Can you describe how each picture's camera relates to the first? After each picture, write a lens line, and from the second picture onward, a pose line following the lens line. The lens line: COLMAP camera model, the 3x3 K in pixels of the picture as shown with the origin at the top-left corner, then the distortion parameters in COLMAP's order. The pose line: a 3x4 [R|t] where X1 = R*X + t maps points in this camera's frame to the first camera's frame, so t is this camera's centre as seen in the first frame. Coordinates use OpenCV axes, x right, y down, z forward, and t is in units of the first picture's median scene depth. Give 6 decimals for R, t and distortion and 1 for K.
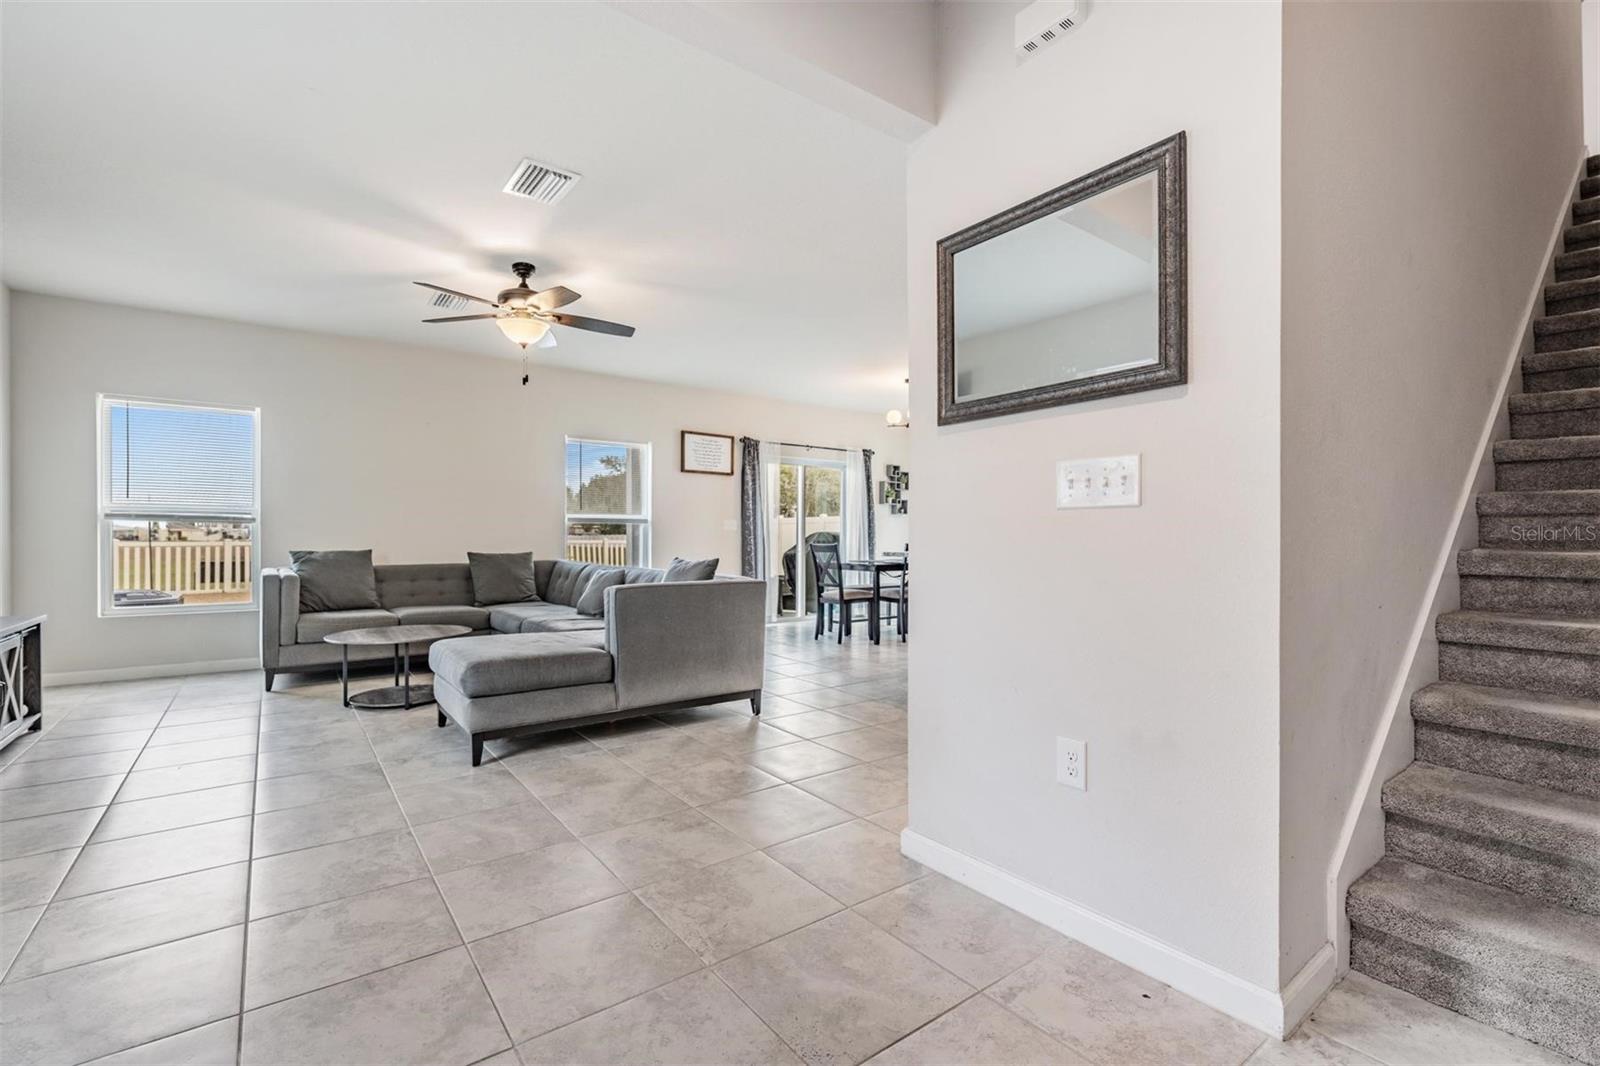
lens RADIAL K [[698.1, 0, 784.0], [0, 698.1, 541.5], [0, 0, 1]] dist [-0.000953, -0.000222]
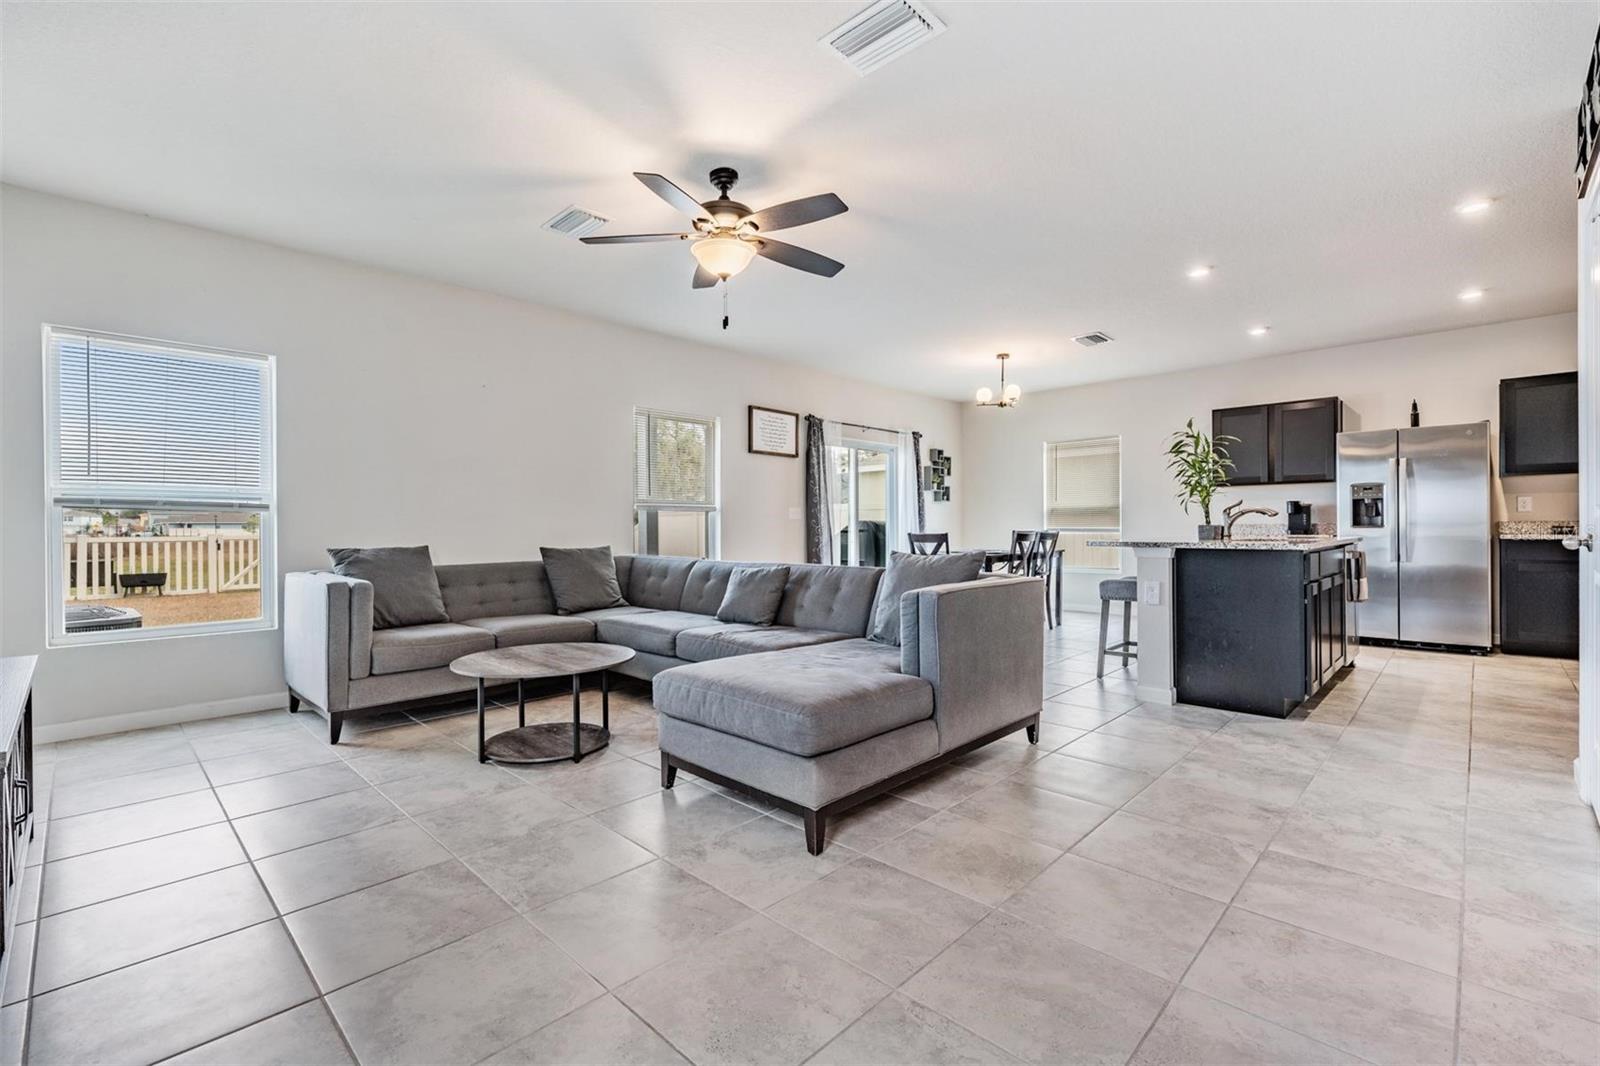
lens RADIAL K [[698.1, 0, 792.4], [0, 698.1, 529.1], [0, 0, 1]] dist [-0.000953, -0.000222]
pose [[0.986840, -0.007802, 0.161513, -0.297017], [0.008423, 0.999960, -0.003156, -0.000633], [-0.161482, 0.004475, 0.986866, 0.162013]]
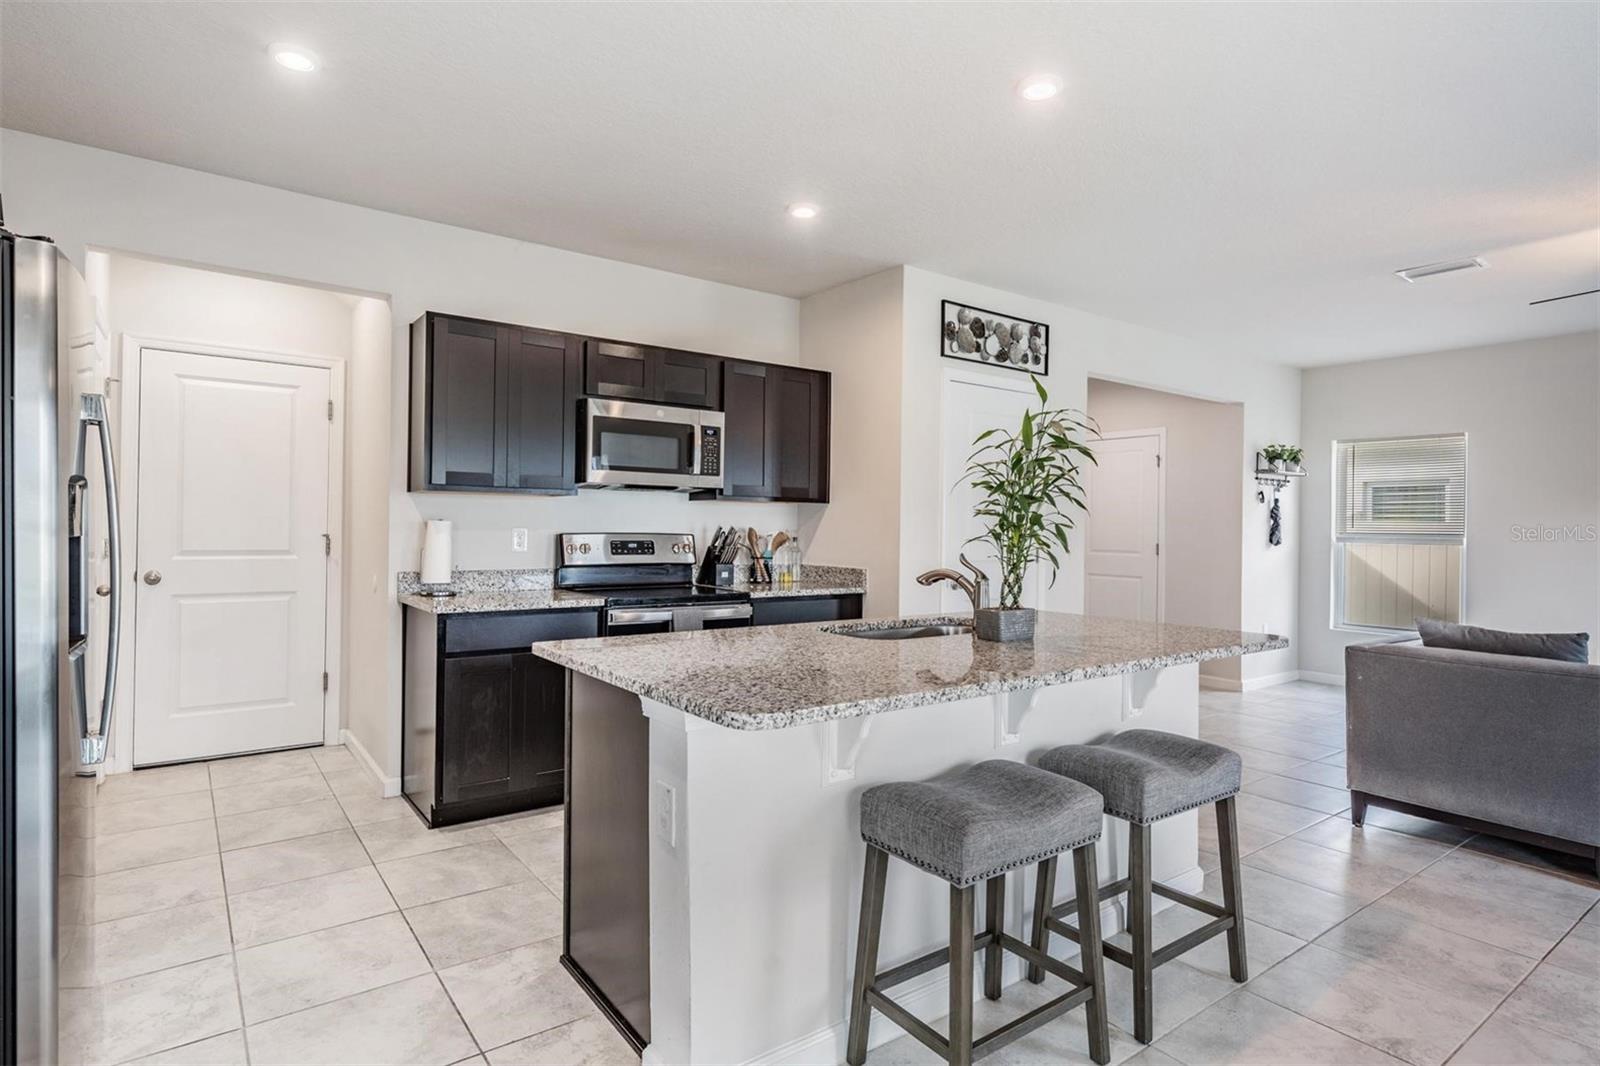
lens RADIAL K [[837.7, 0, 804.3], [0, 837.7, 525.5], [0, 0, 1]] dist [0.005032, 0.000703]
pose [[-0.999865, -0.013040, -0.009992, 0.378089], [-0.013094, 0.999900, 0.005378, -0.047924], [0.009920, 0.005509, -0.999936, 1.258248]]
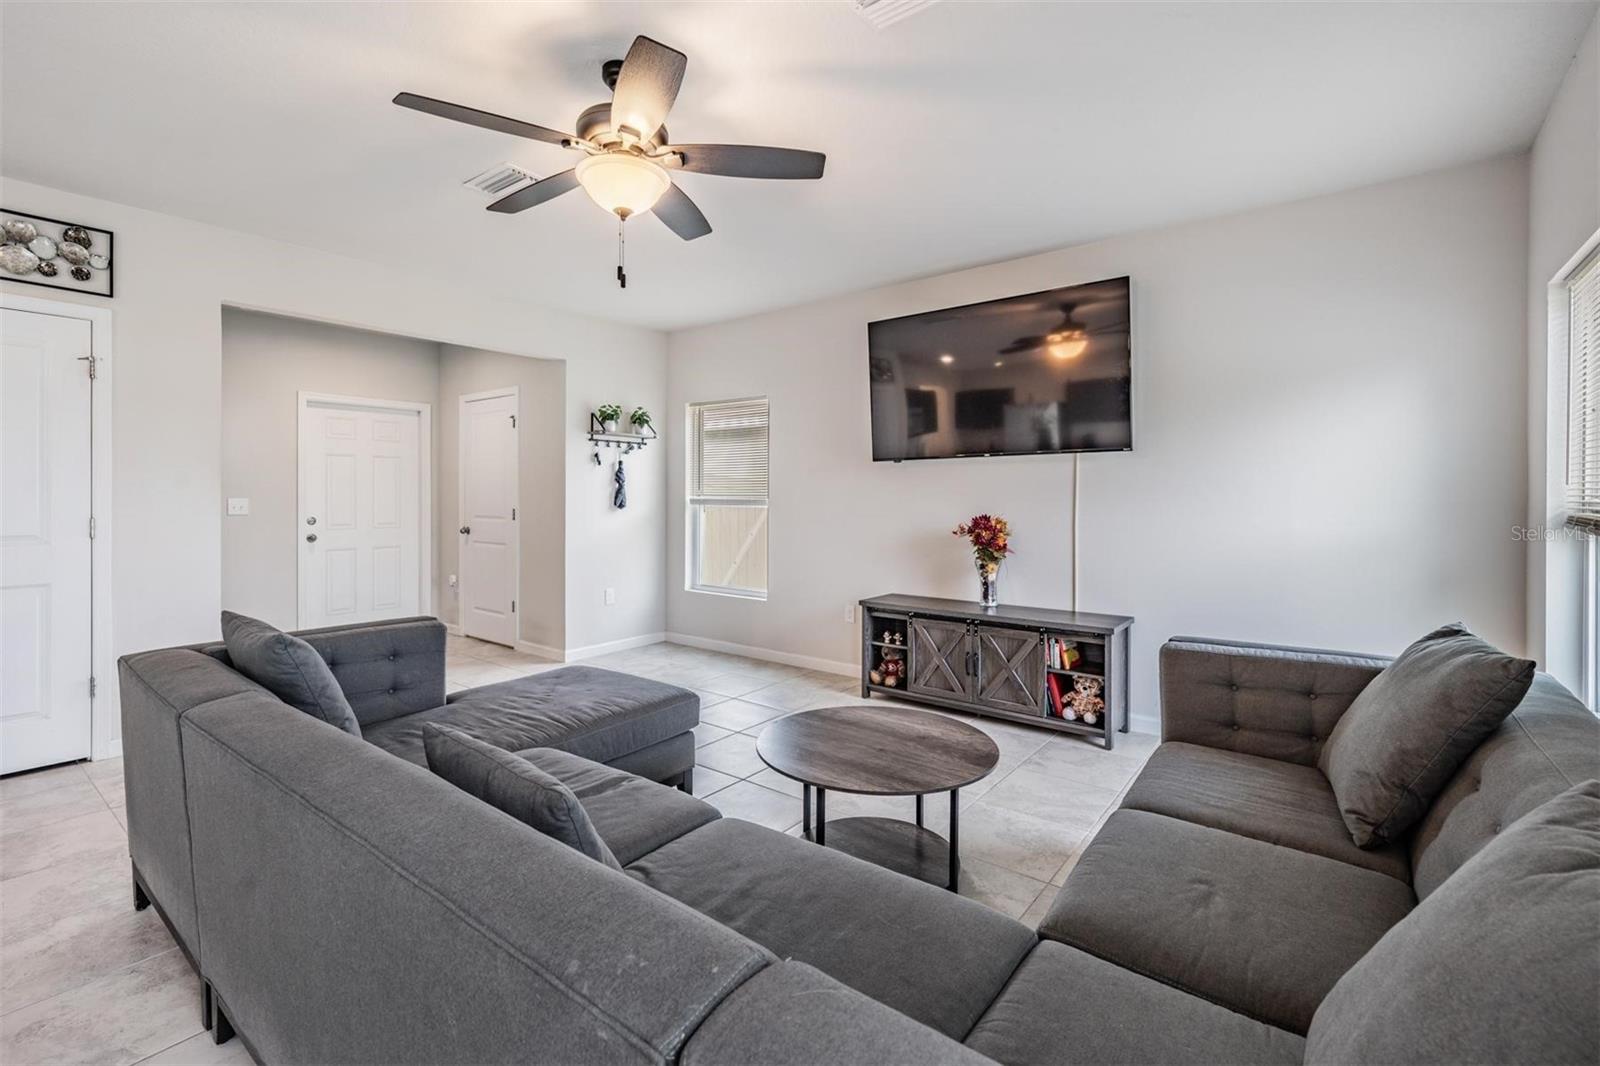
lens RADIAL K [[698.1, 0, 796.1], [0, 698.1, 500.8], [0, 0, 1]] dist [-0.000953, -0.000222]
pose [[-0.963720, 0.000038, -0.266914, -0.249362], [-0.003604, 0.999907, 0.013155, -0.046645], [0.266890, 0.013640, -0.963631, 1.087886]]
